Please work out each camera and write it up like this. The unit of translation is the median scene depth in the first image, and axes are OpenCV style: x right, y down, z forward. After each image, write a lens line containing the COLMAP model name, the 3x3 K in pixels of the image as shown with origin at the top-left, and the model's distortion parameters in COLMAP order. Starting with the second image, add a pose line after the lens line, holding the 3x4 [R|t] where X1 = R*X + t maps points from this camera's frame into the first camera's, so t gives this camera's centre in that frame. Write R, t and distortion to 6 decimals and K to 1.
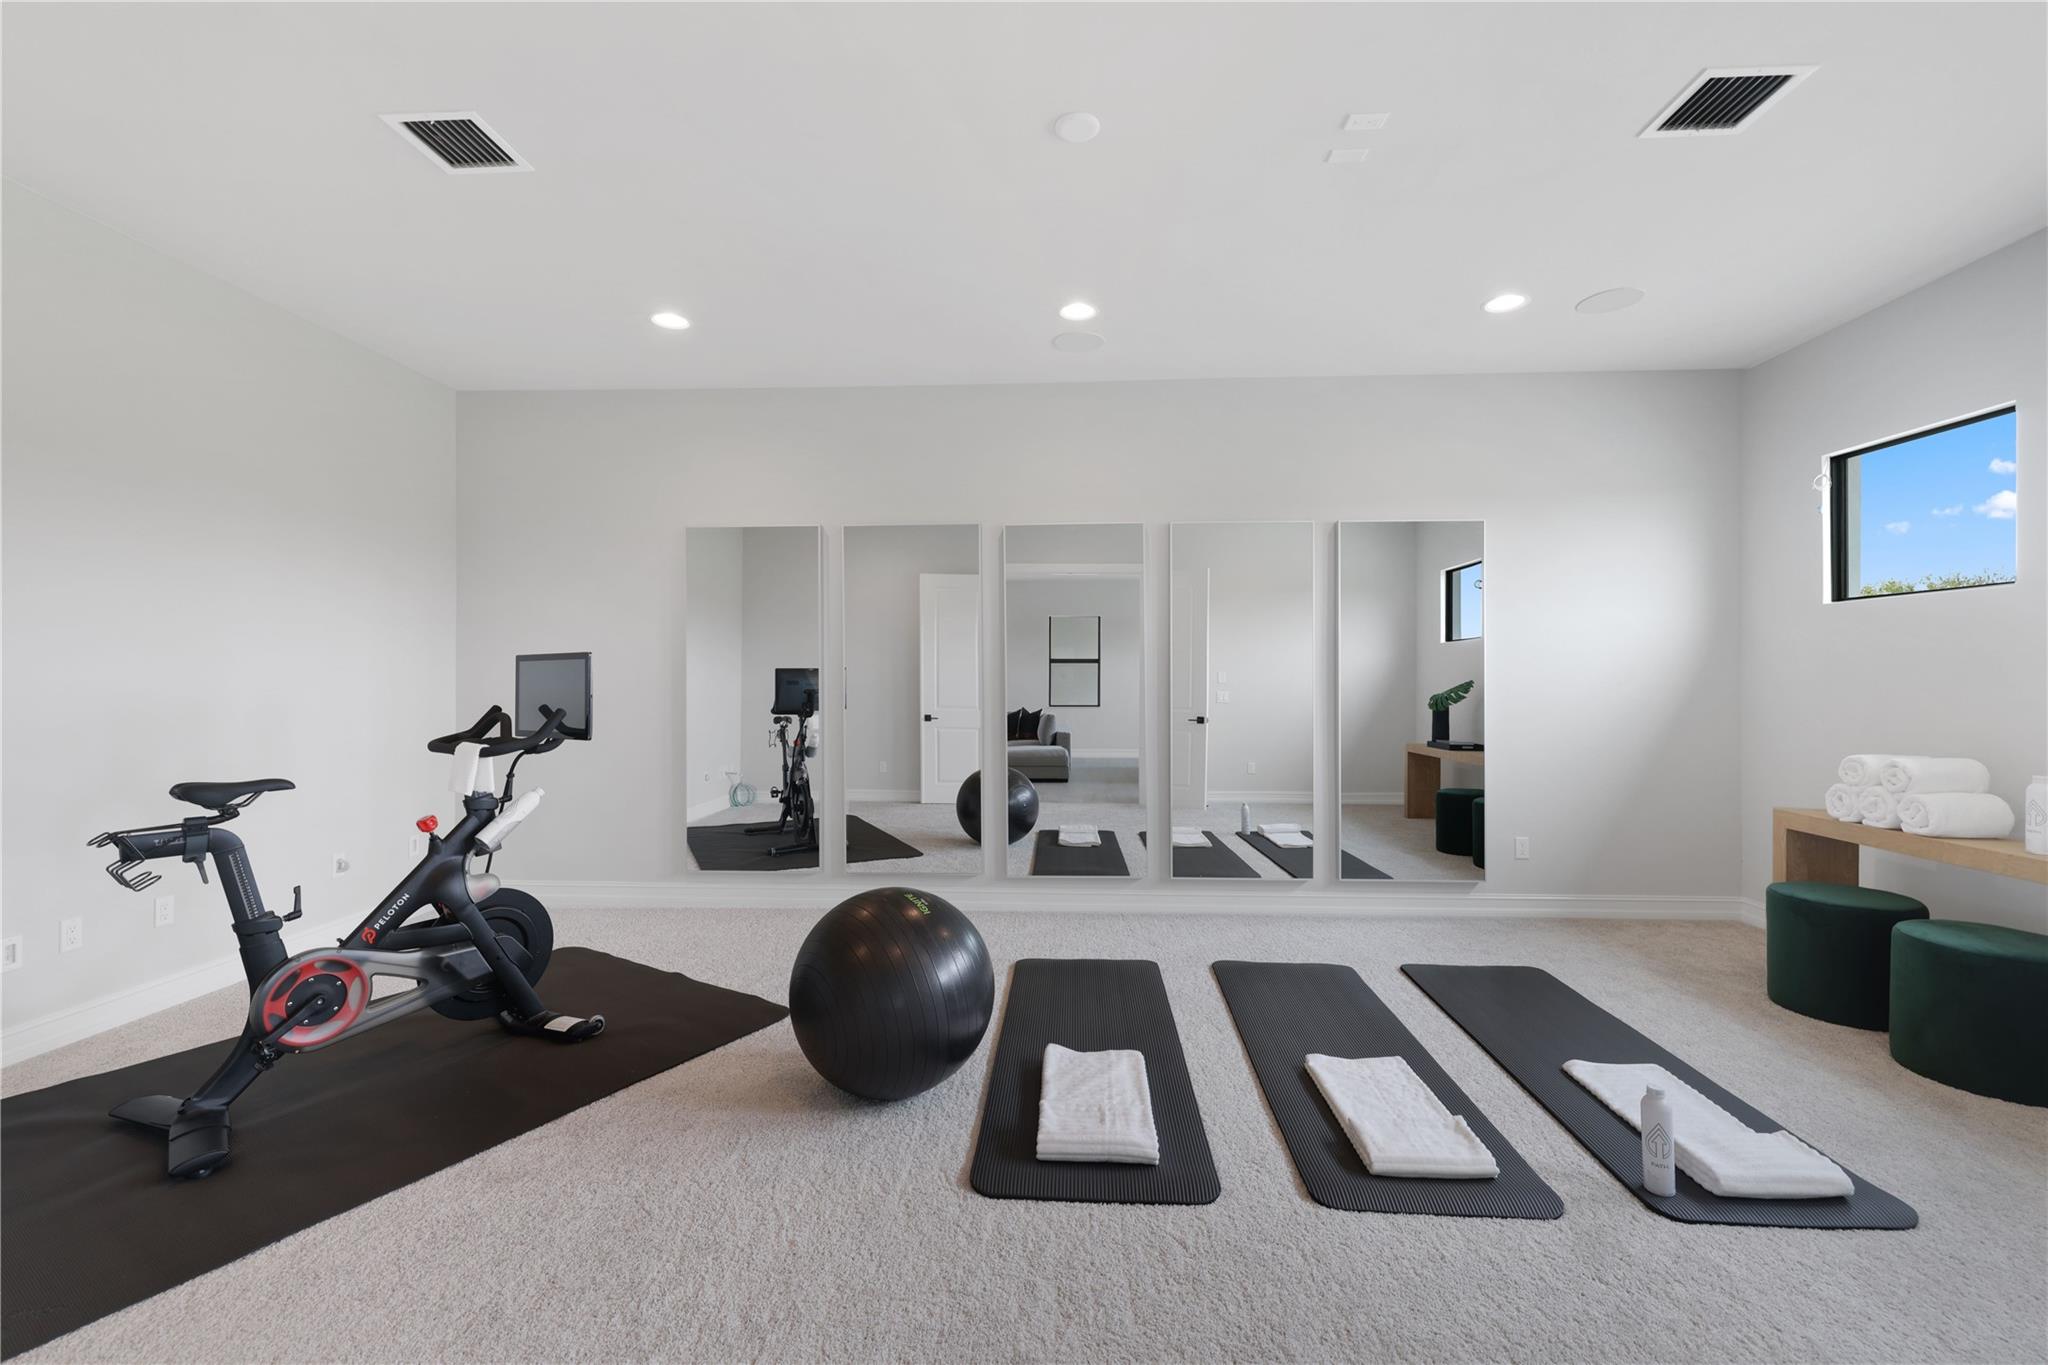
lens RADIAL K [[856.7, 0, 1029.5], [0, 856.7, 677.6], [0, 0, 1]] dist [-0.000350, 0.000986]
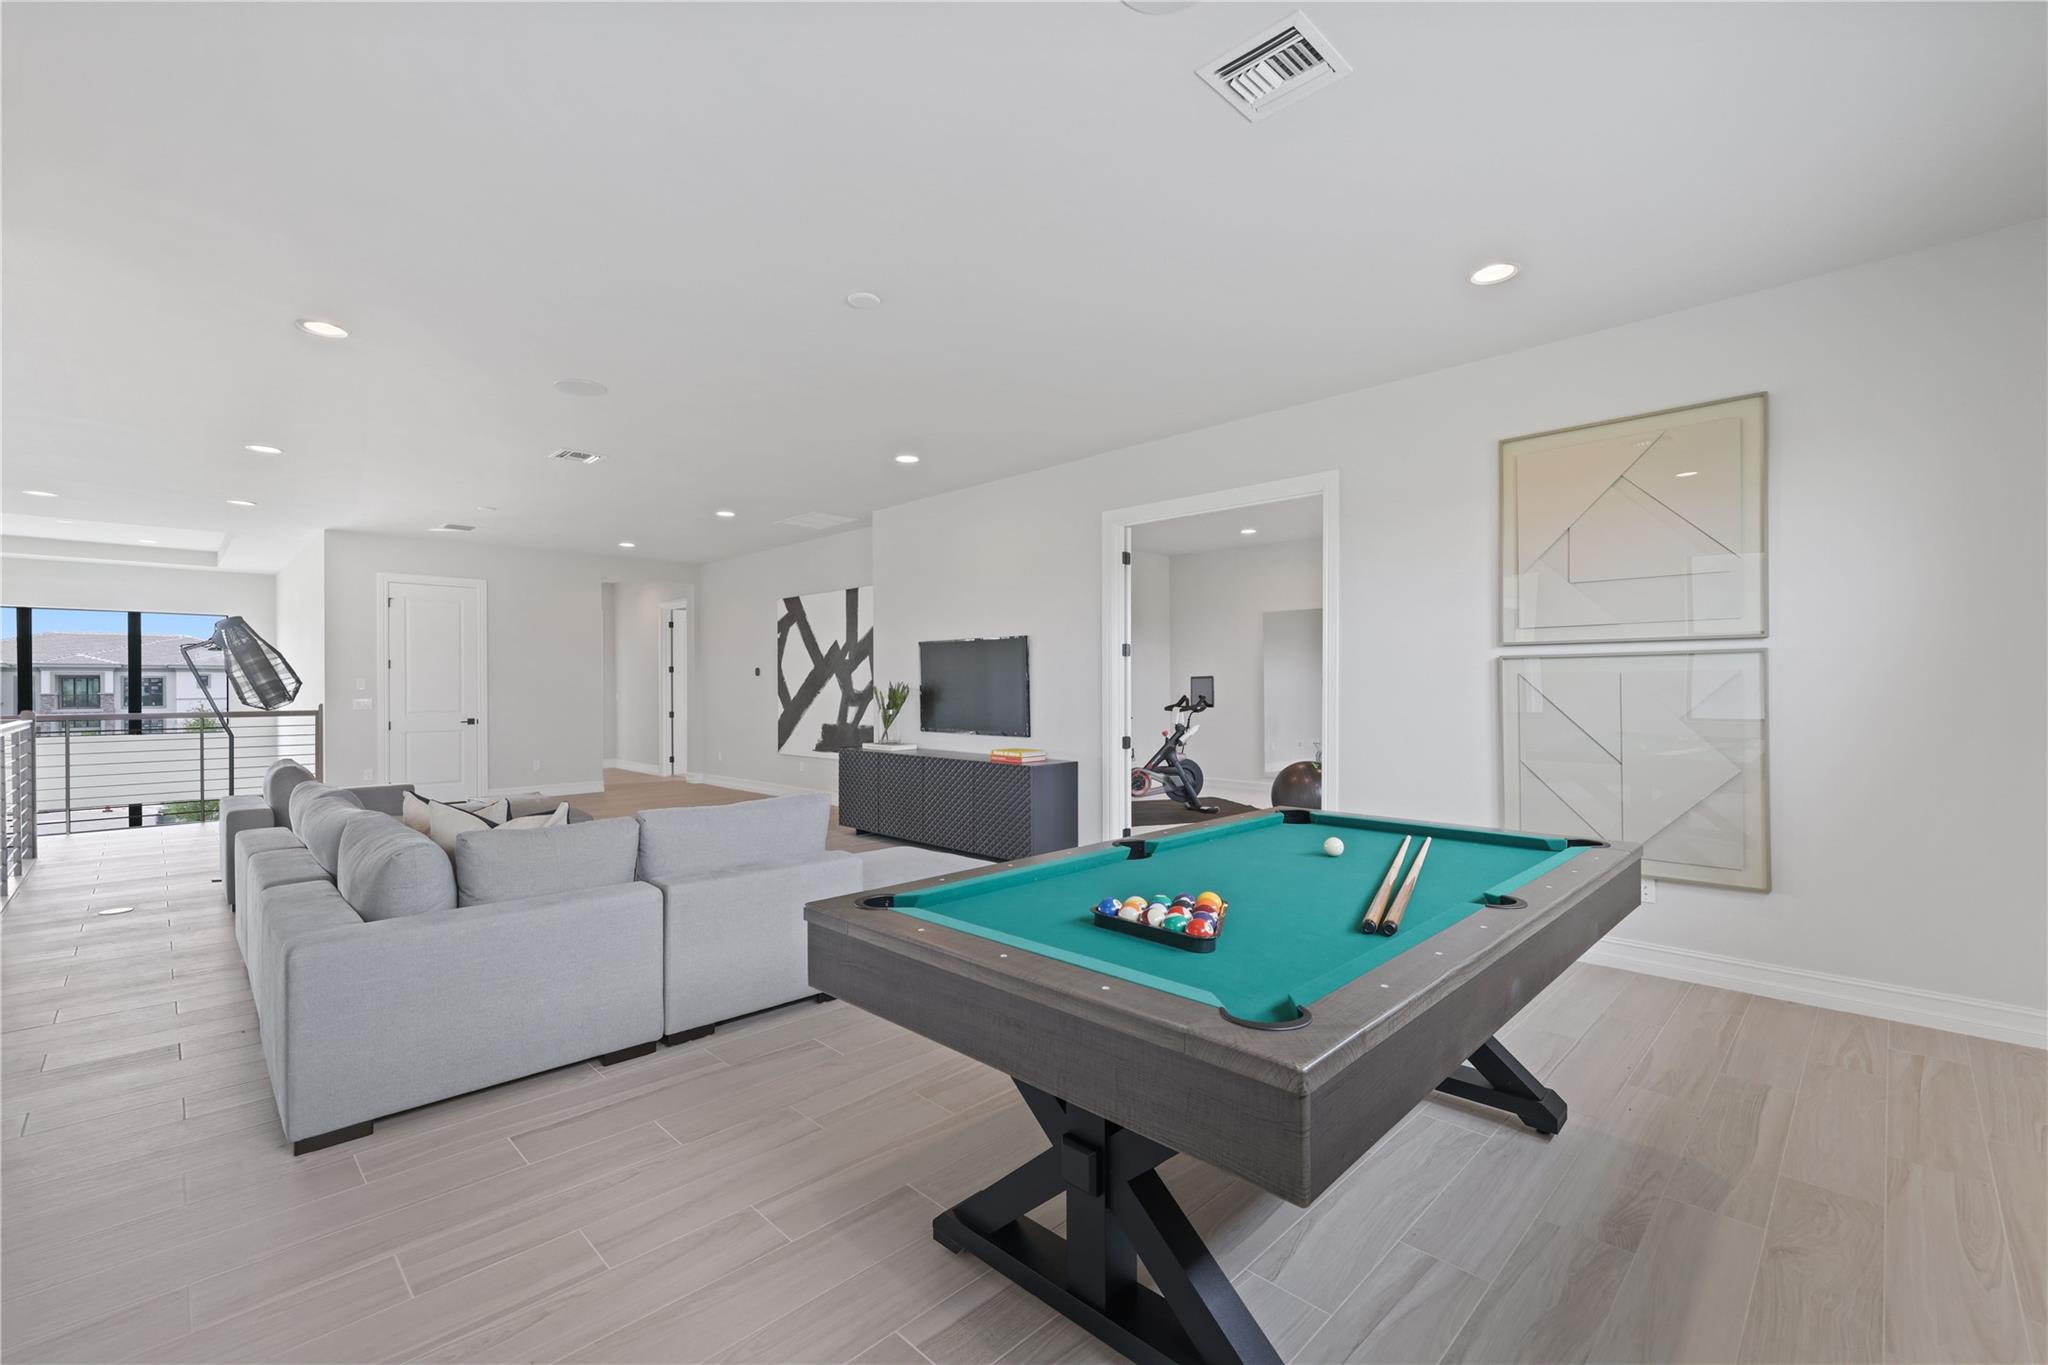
lens RADIAL K [[856.7, 0, 1029.5], [0, 856.7, 677.6], [0, 0, 1]] dist [-0.000350, 0.000986]
pose [[0.741469, -0.007416, -0.670946, 0.936721], [0.004171, 0.999971, -0.006444, -0.008558], [0.670975, 0.001980, 0.741478, -1.506208]]
